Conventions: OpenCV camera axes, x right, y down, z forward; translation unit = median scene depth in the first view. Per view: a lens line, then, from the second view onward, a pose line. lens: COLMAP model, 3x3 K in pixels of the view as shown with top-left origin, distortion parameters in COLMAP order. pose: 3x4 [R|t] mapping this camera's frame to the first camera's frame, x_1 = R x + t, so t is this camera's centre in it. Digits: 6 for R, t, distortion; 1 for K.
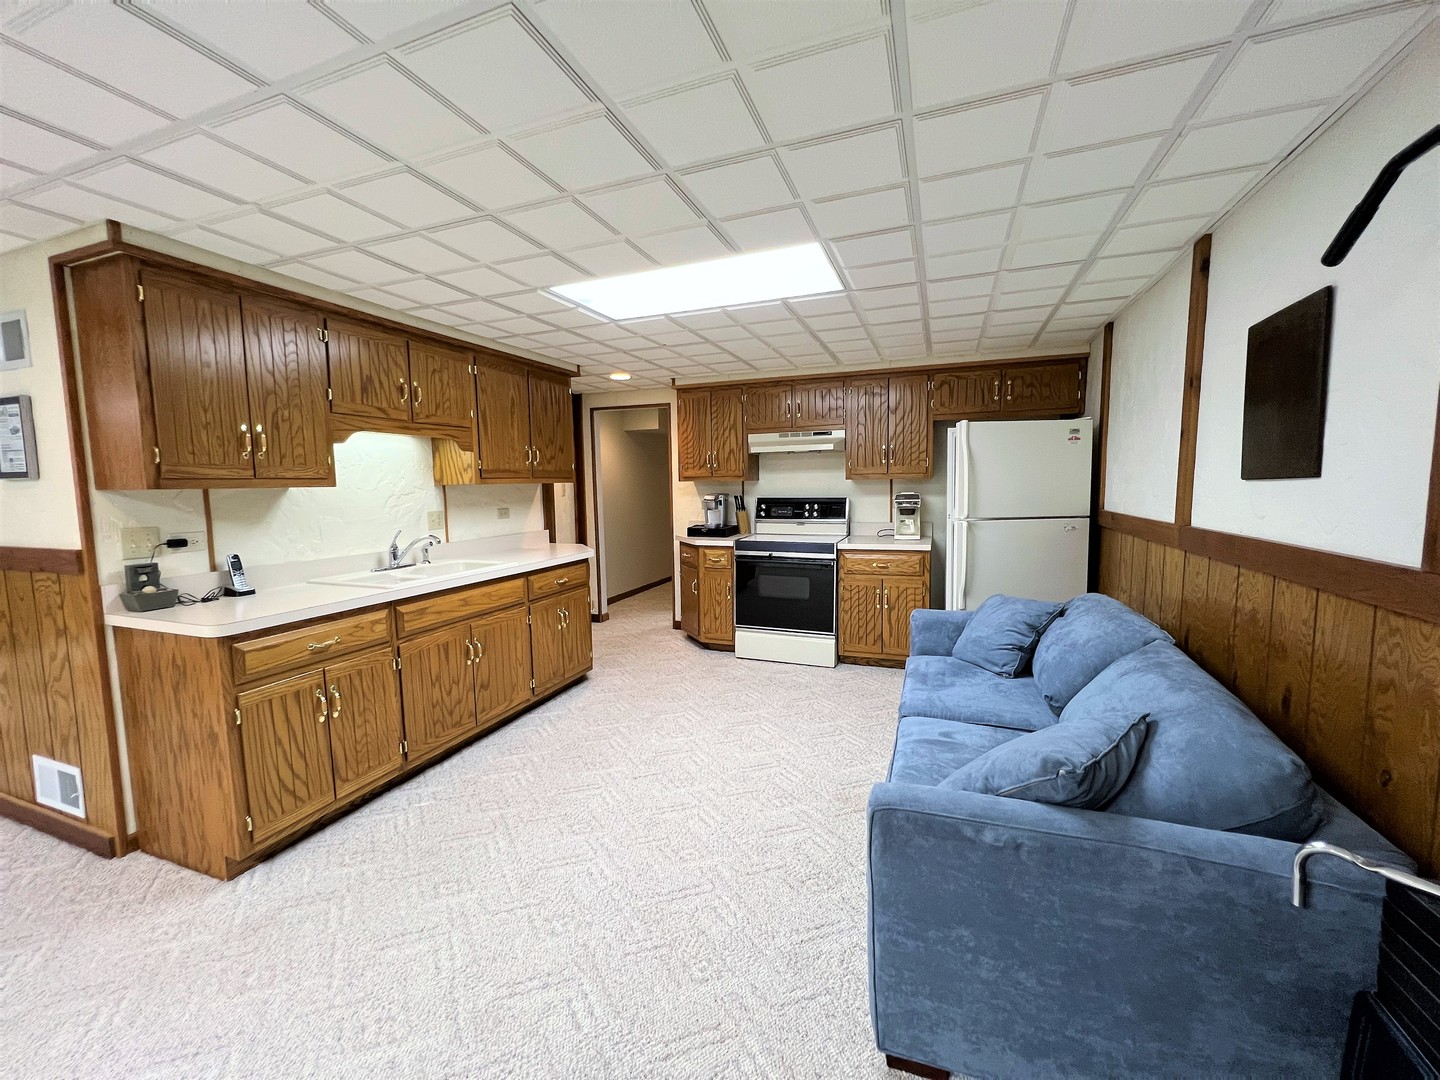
lens RADIAL K [[573.2, 0, 714.1], [0, 573.2, 537.5], [0, 0, 1]] dist [-0.000446, -0.000105]
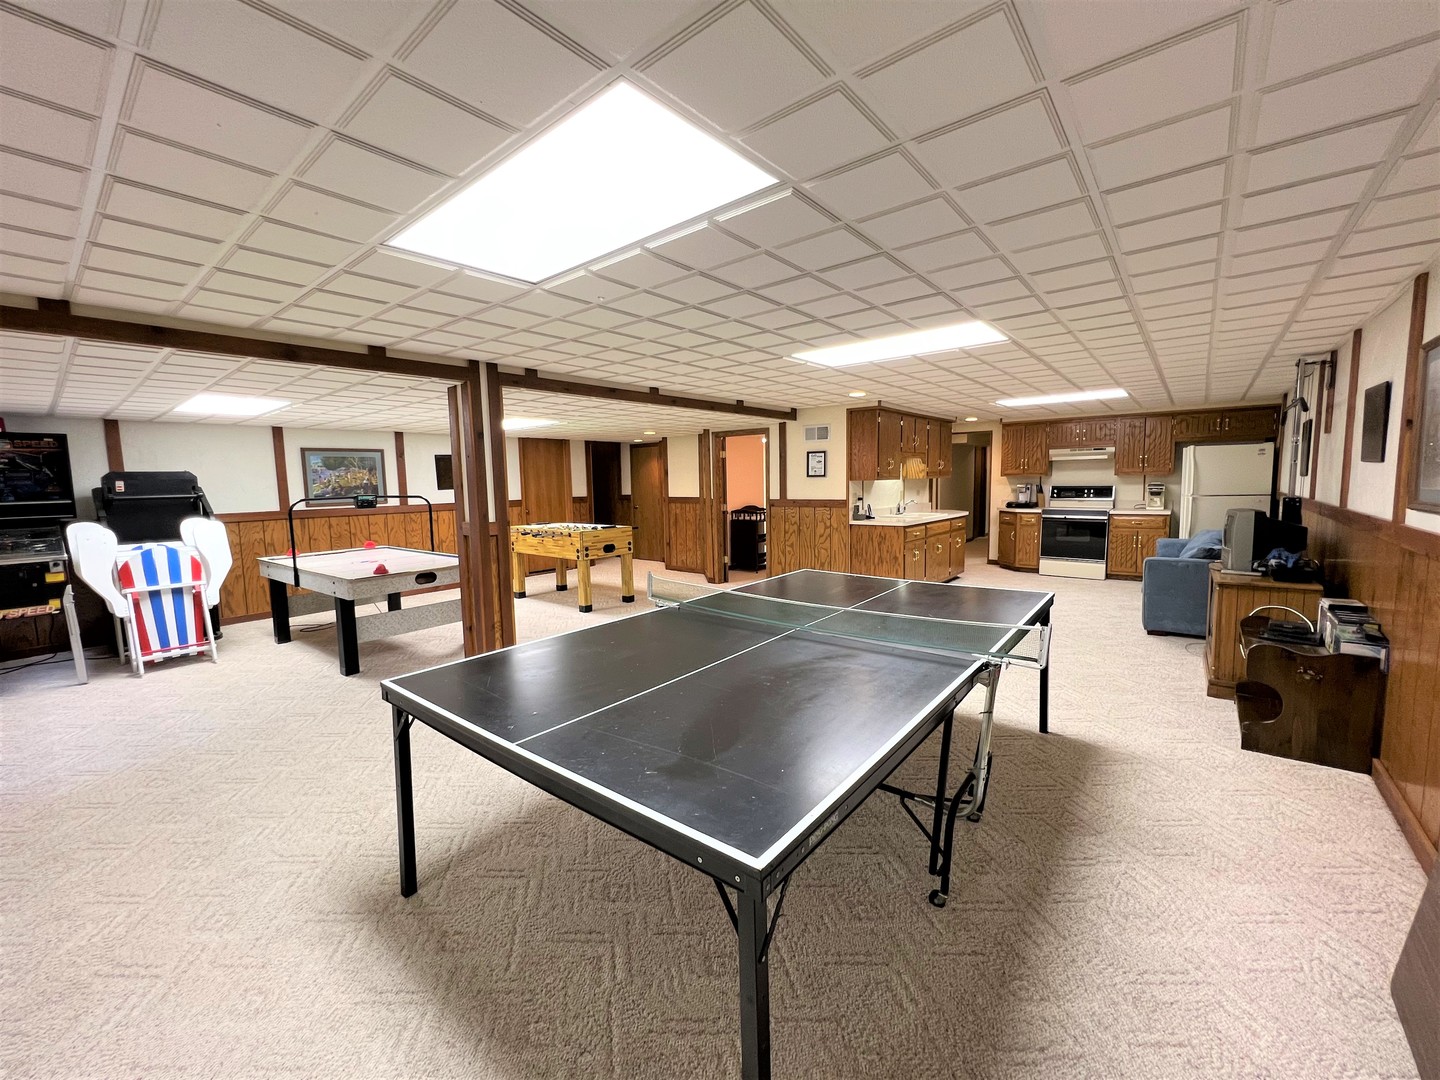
lens RADIAL K [[580.0, 0, 716.5], [0, 580.0, 536.5], [0, 0, 1]] dist [-0.000230, -0.000019]
pose [[0.949914, 0.028960, -0.311167, -0.390081], [-0.026450, 0.999575, 0.012282, 0.101631], [0.311390, -0.003437, 0.950276, -1.125041]]
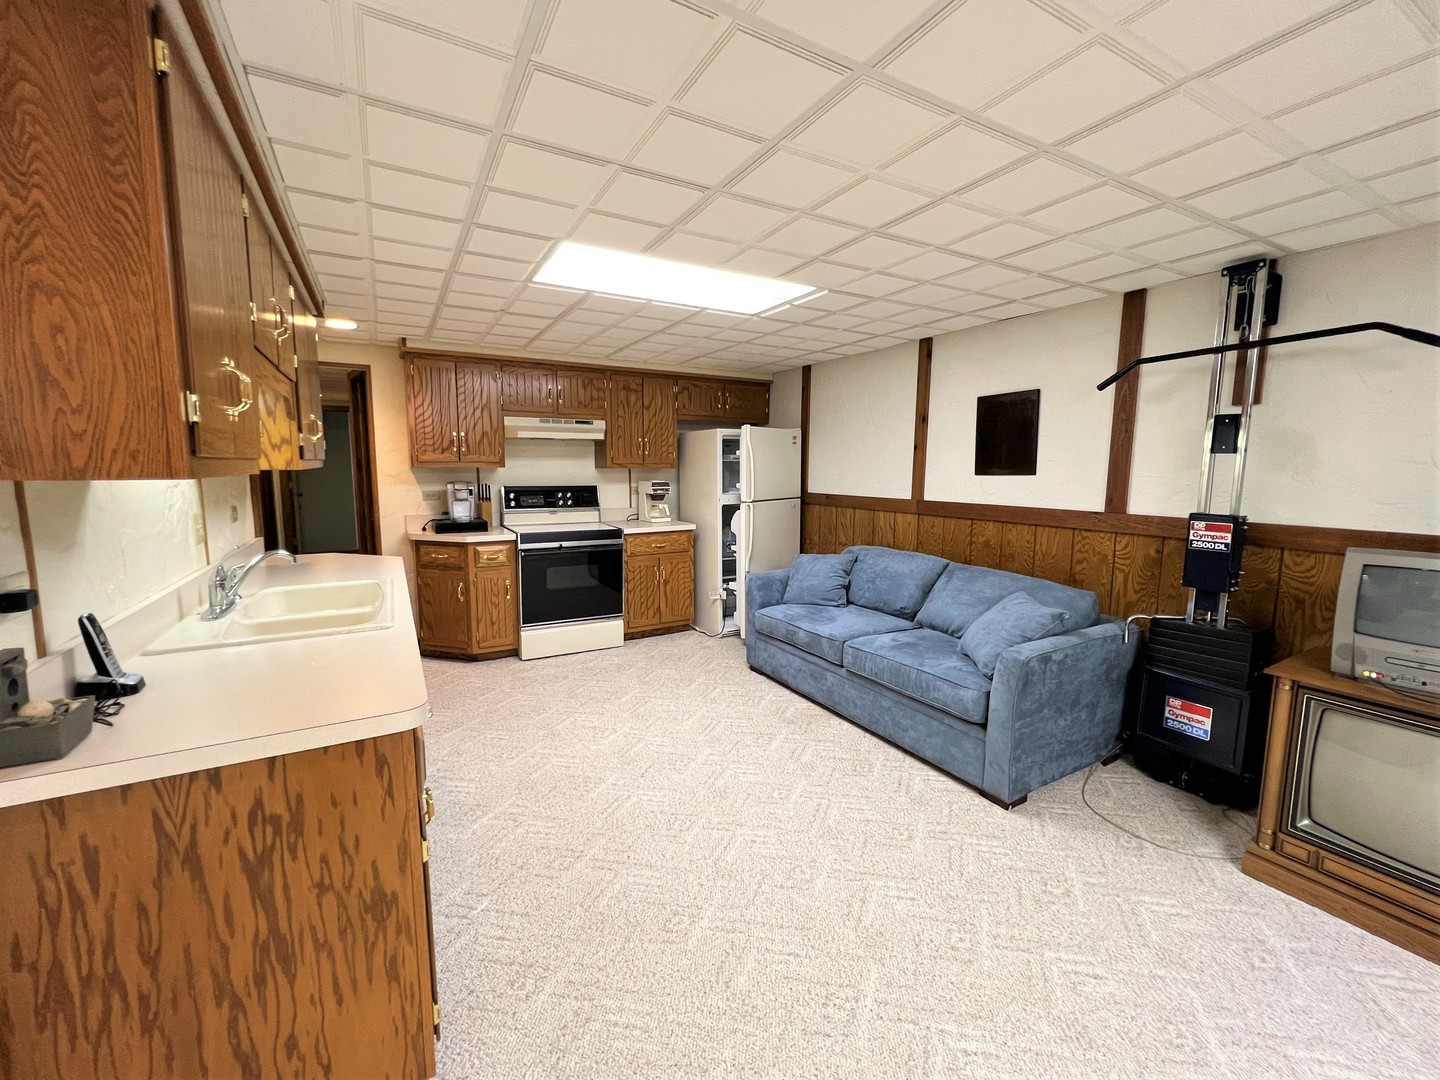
lens RADIAL K [[595.0, 0, 709.9], [0, 595.0, 536.7], [0, 0, 1]] dist [0.002446, 0.000252]
pose [[0.641808, -0.072948, 0.763388, -0.519917], [0.058692, 0.997218, 0.045948, -0.016079], [-0.764616, 0.015315, 0.644304, 0.164570]]
